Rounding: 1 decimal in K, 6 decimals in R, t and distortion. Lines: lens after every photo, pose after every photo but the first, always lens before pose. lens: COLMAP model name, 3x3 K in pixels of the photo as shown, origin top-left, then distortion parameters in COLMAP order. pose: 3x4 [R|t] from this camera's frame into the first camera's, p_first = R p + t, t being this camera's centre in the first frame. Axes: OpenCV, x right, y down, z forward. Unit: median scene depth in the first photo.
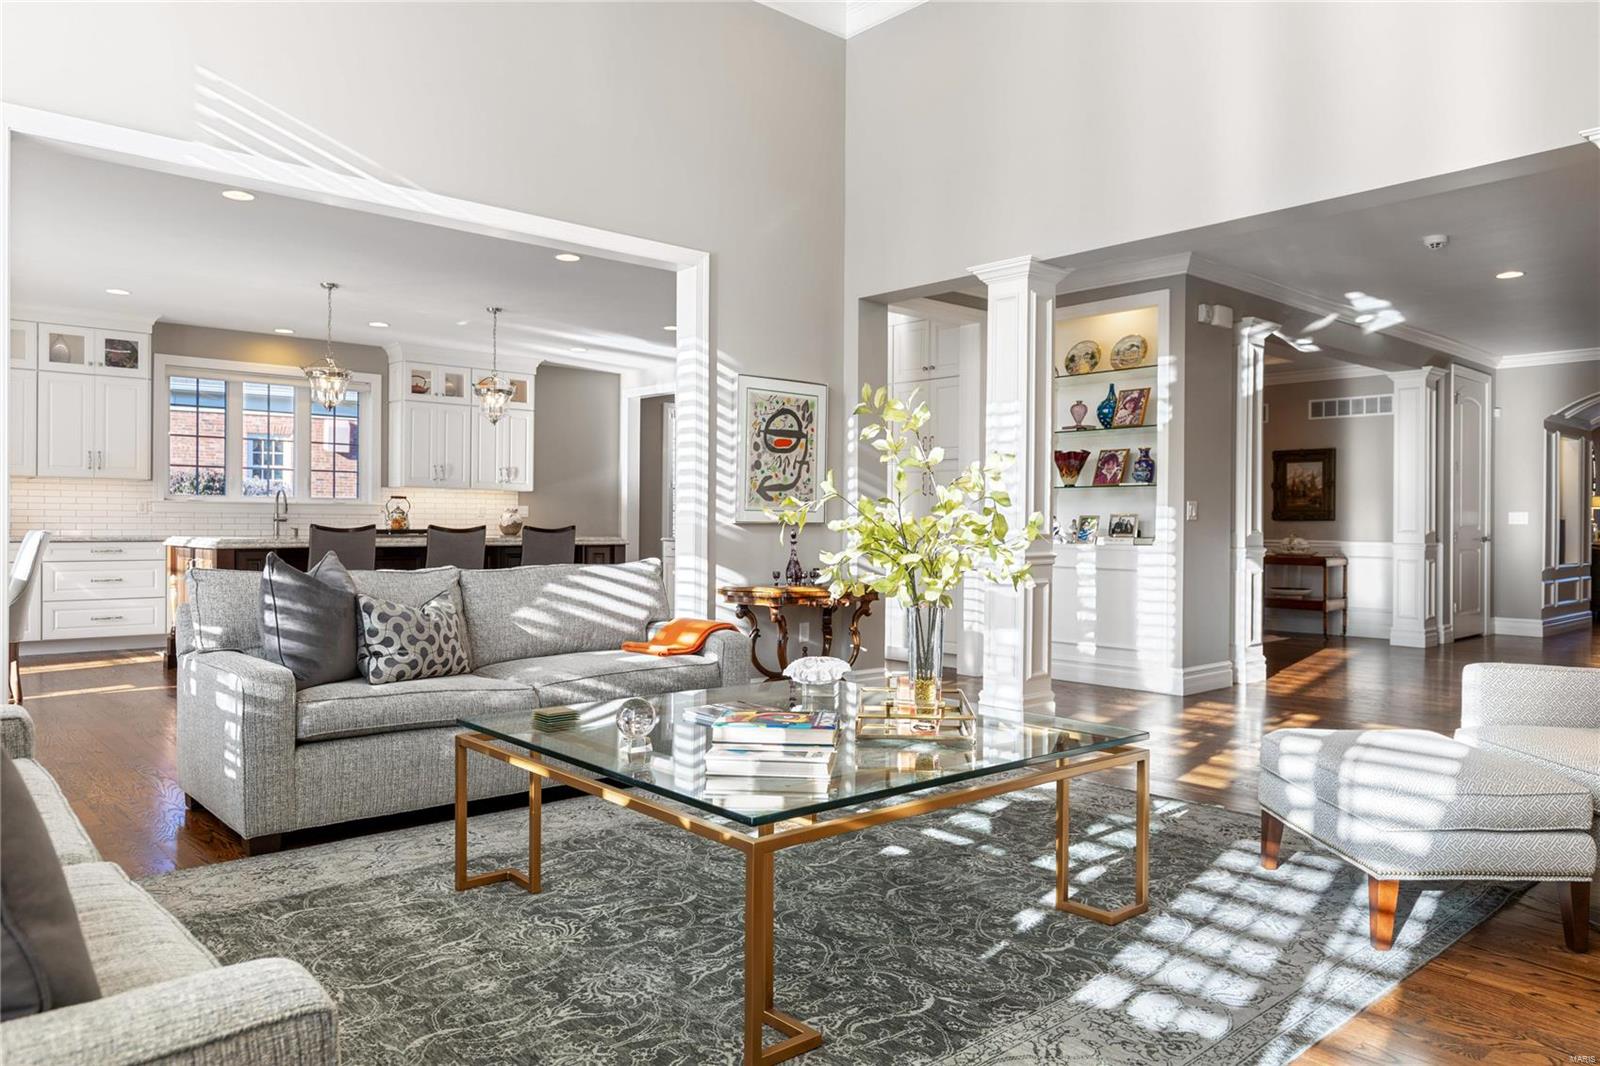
lens RADIAL K [[1092.1, 0, 800.0], [0, 1092.1, 533.0], [0, 0, 1]] dist [0.000729, -0.000633]
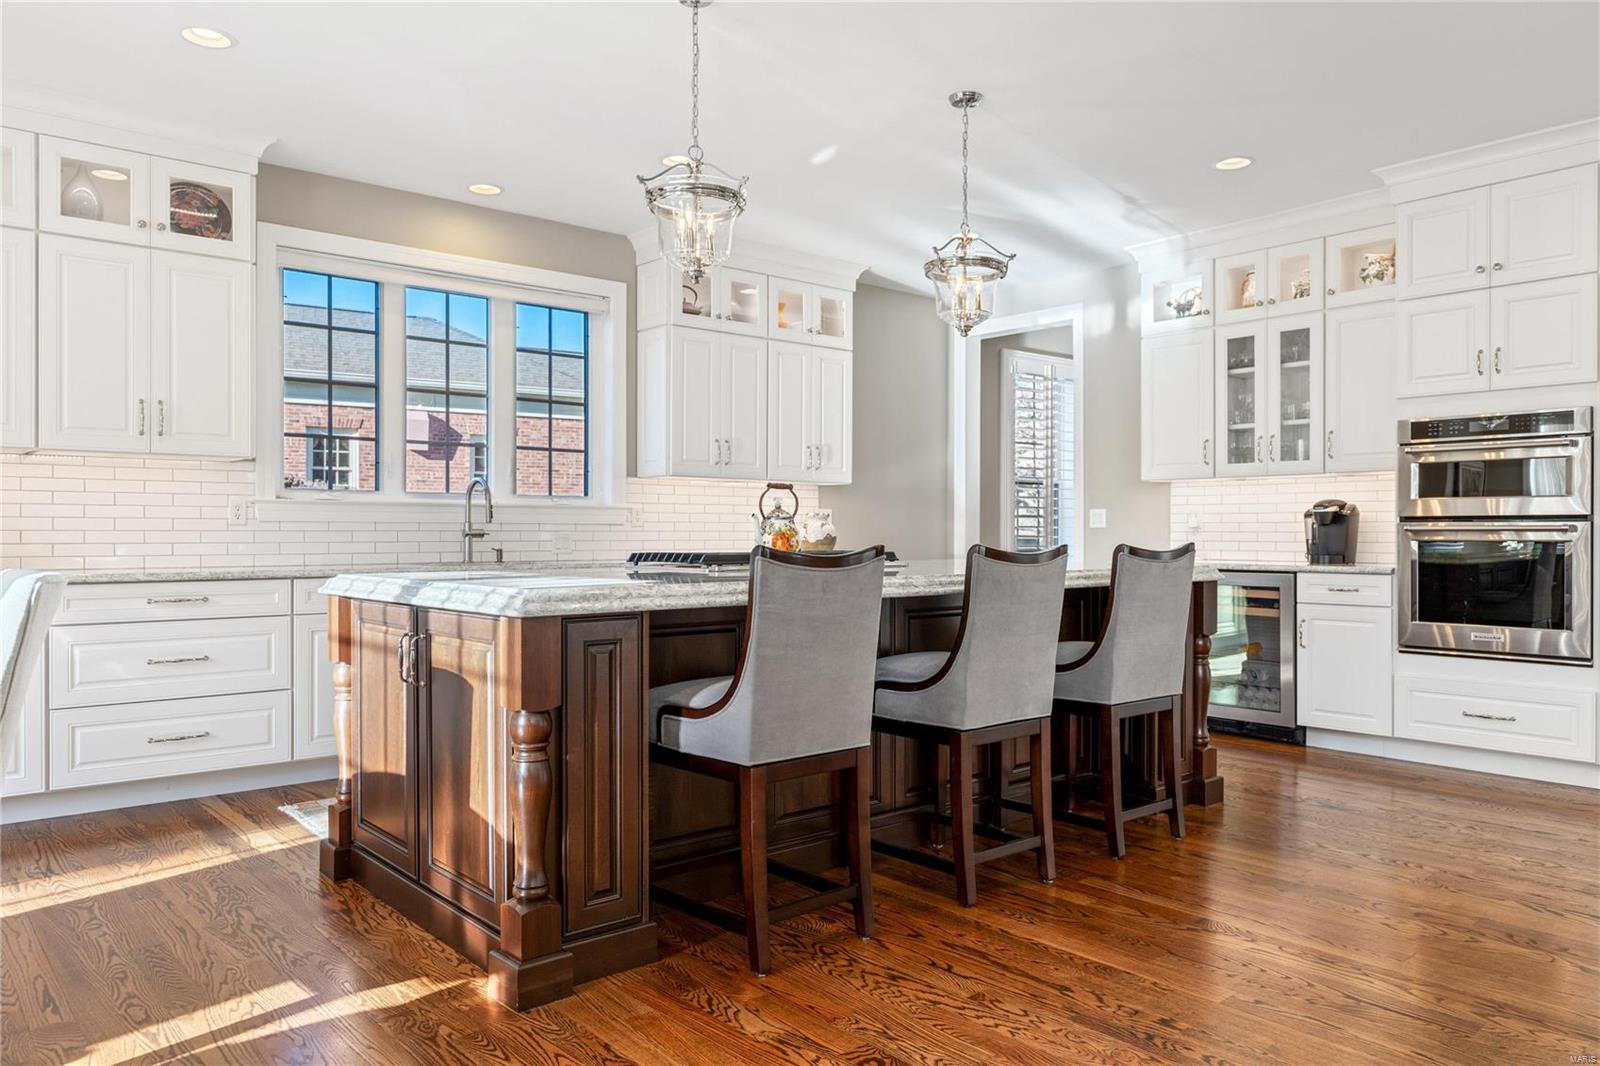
lens RADIAL K [[1123.6, 0, 800.0], [0, 1123.6, 533.0], [0, 0, 1]] dist [0.007030, 0.002963]
pose [[0.999705, -0.006397, -0.023424, -0.318978], [0.006161, 0.999930, -0.010107, -0.006301], [0.023487, 0.009960, 0.999675, 0.465414]]
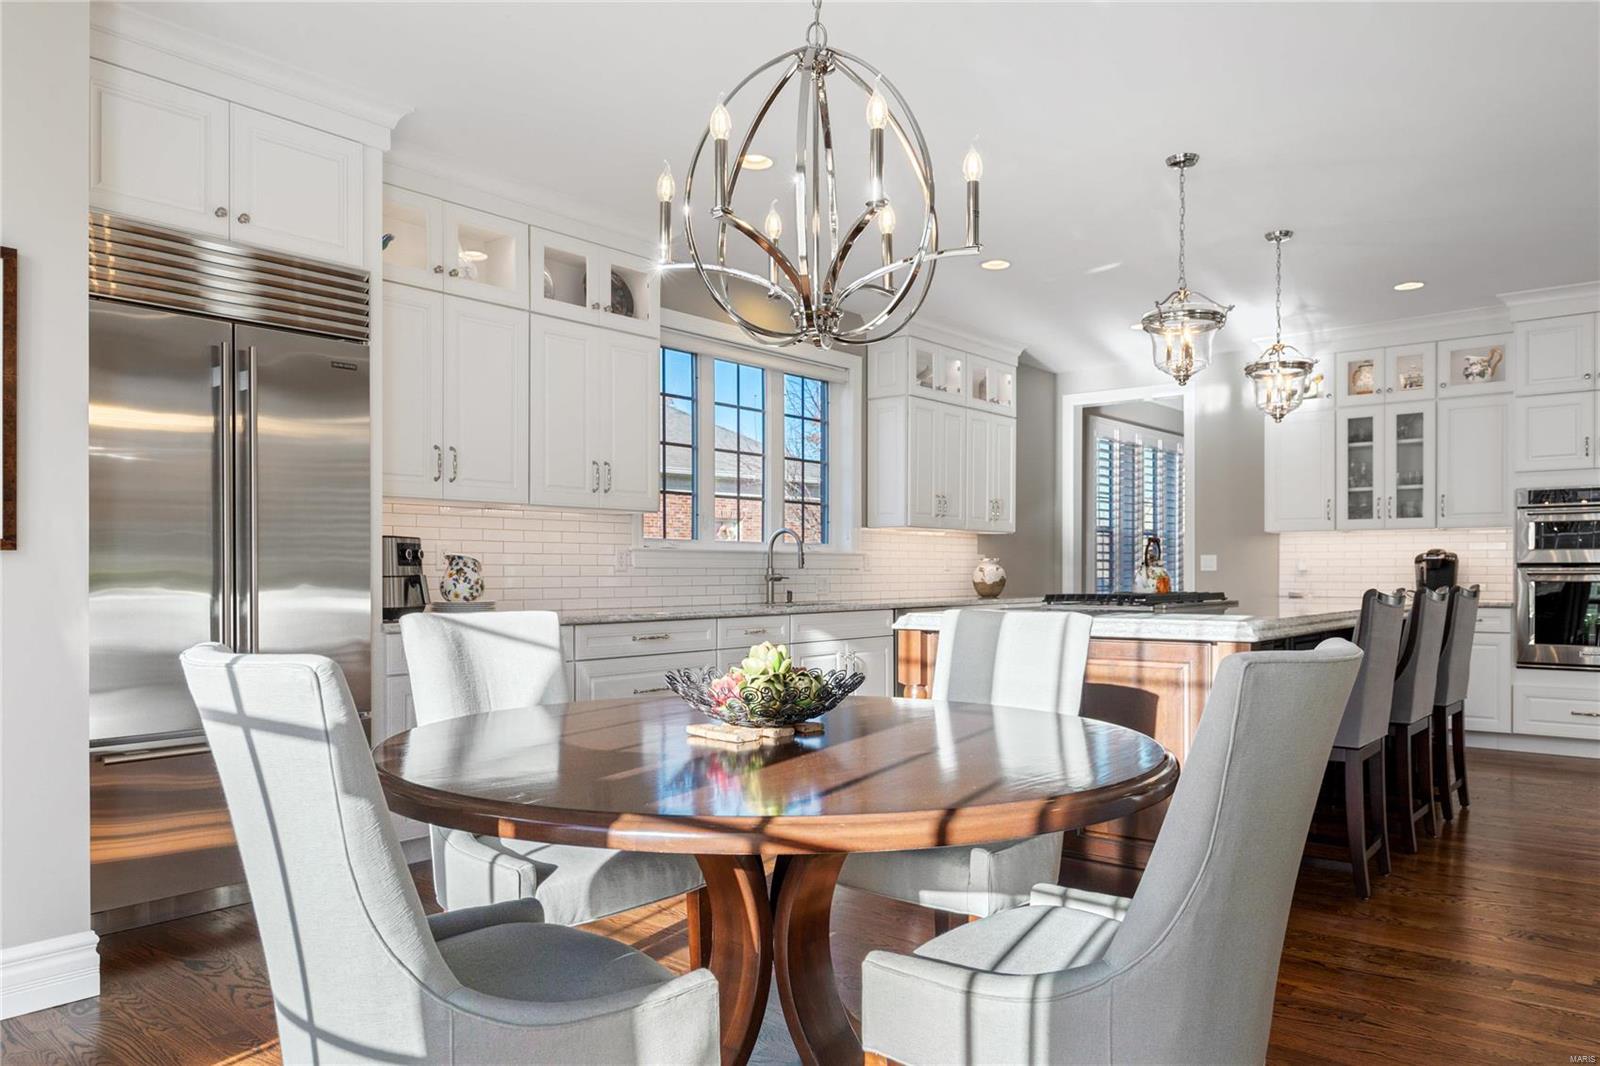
lens RADIAL K [[1115.5, 0, 797.9], [0, 1115.5, 573.8], [0, 0, 1]] dist [0.005256, 0.001437]
pose [[0.988614, -0.008393, 0.150240, -0.604215], [0.009506, 0.999932, -0.006691, -0.010994], [-0.150174, 0.008043, 0.988627, 0.388134]]
